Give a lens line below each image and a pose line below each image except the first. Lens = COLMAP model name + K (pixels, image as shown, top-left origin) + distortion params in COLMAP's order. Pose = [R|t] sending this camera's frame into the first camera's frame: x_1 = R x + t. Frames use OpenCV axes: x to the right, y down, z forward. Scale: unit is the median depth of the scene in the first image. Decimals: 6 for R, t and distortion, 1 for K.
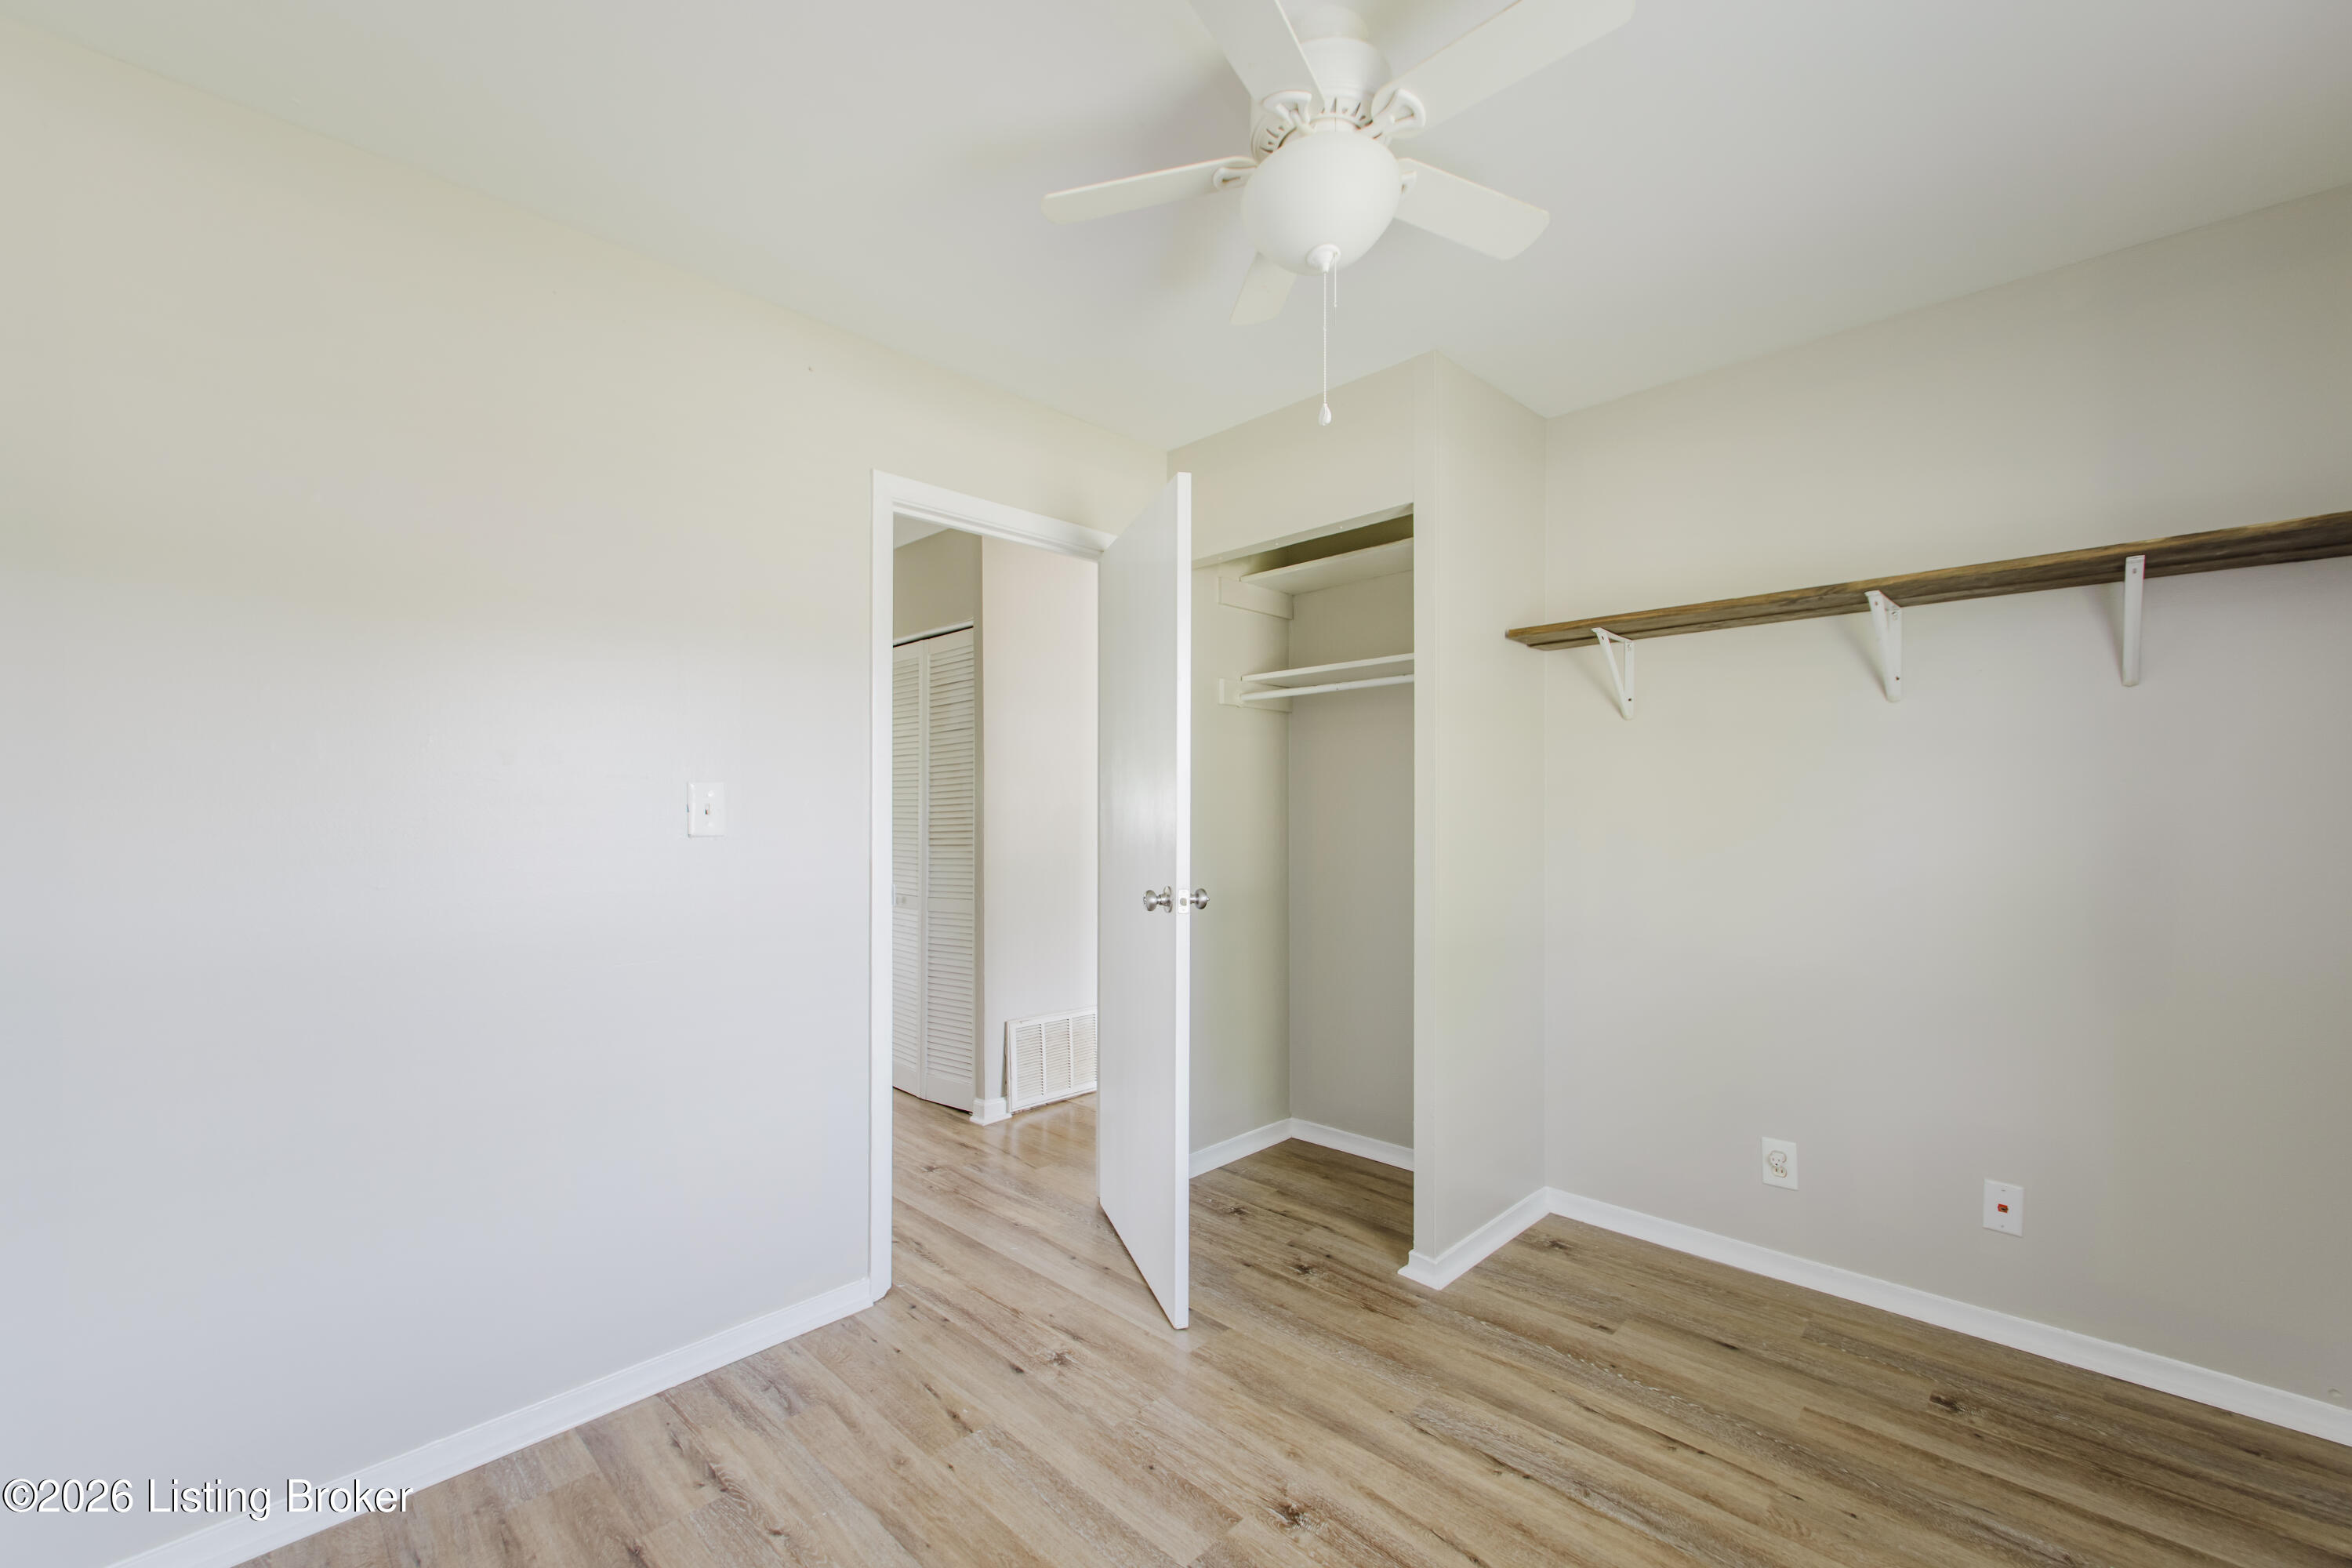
lens RADIAL K [[951.4, 0, 1161.7], [0, 951.4, 798.4], [0, 0, 1]] dist [-0.002941, -0.001863]
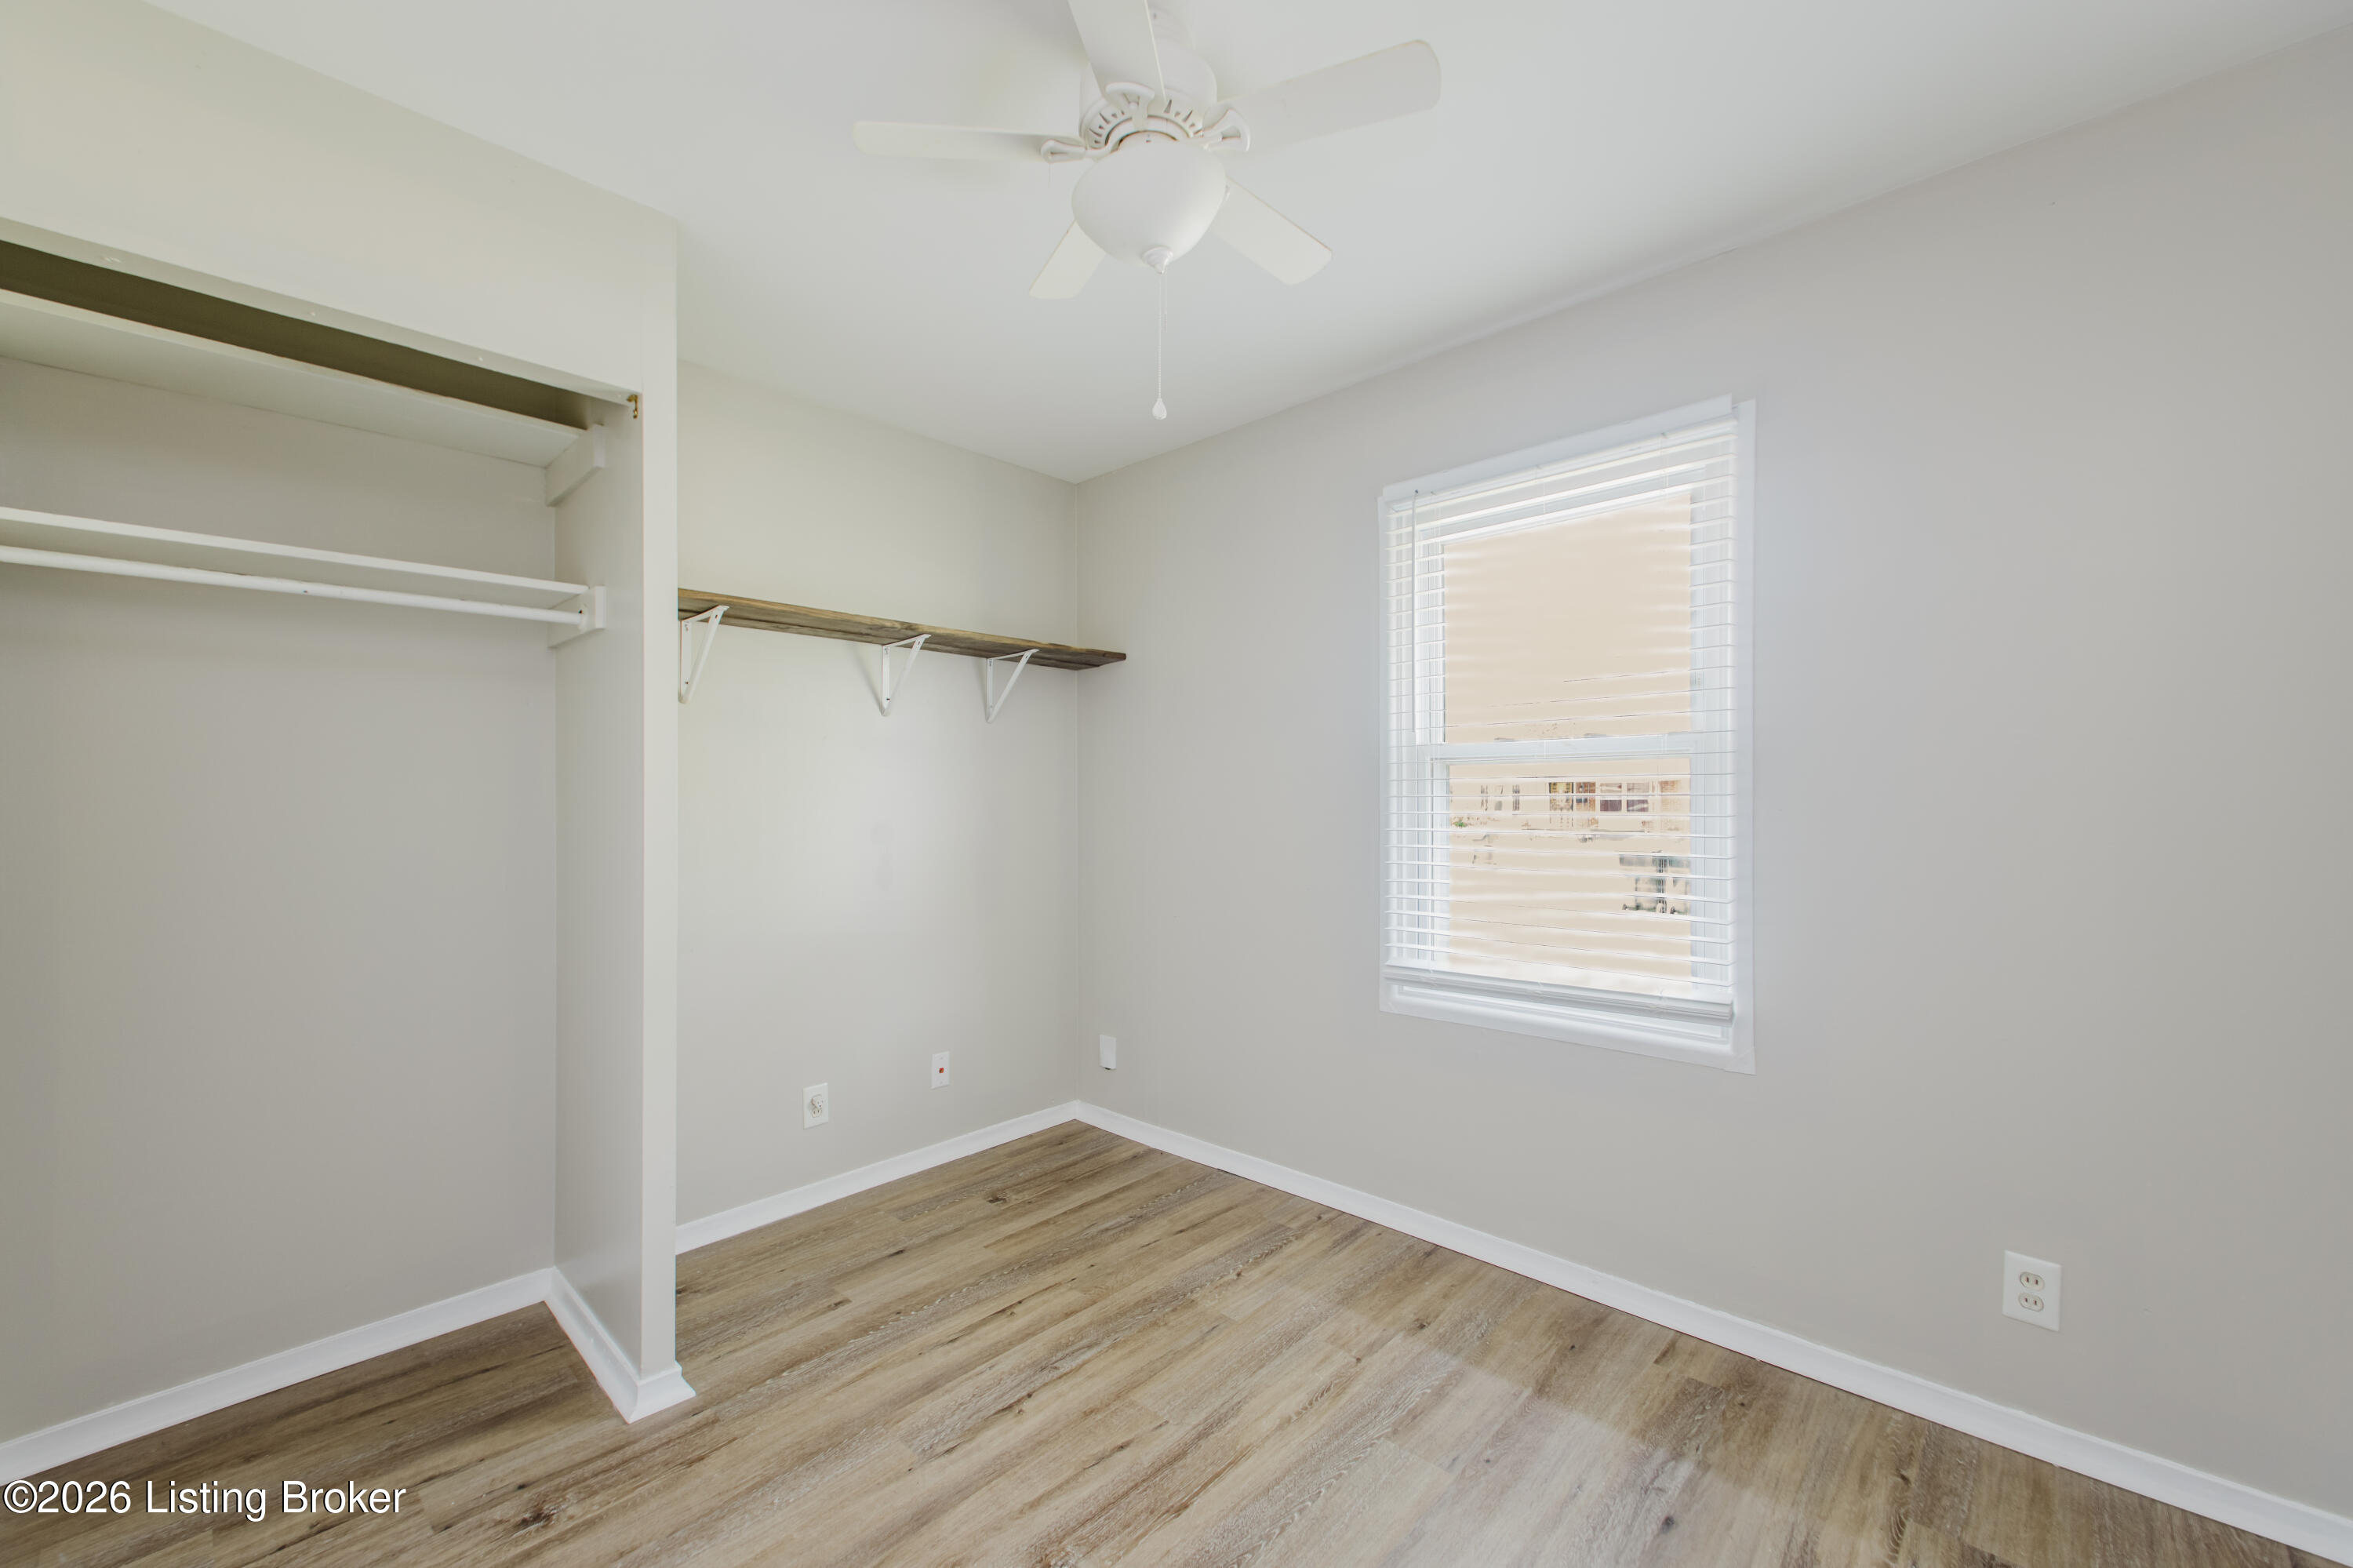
lens RADIAL K [[951.8, 0, 1157.4], [0, 951.8, 788.1], [0, 0, 1]] dist [-0.002941, -0.001863]
pose [[-0.036772, 0.013638, 0.999231, -0.656909], [-0.005043, 0.999892, -0.013832, 0.017306], [-0.999311, -0.005547, -0.036699, 0.794123]]
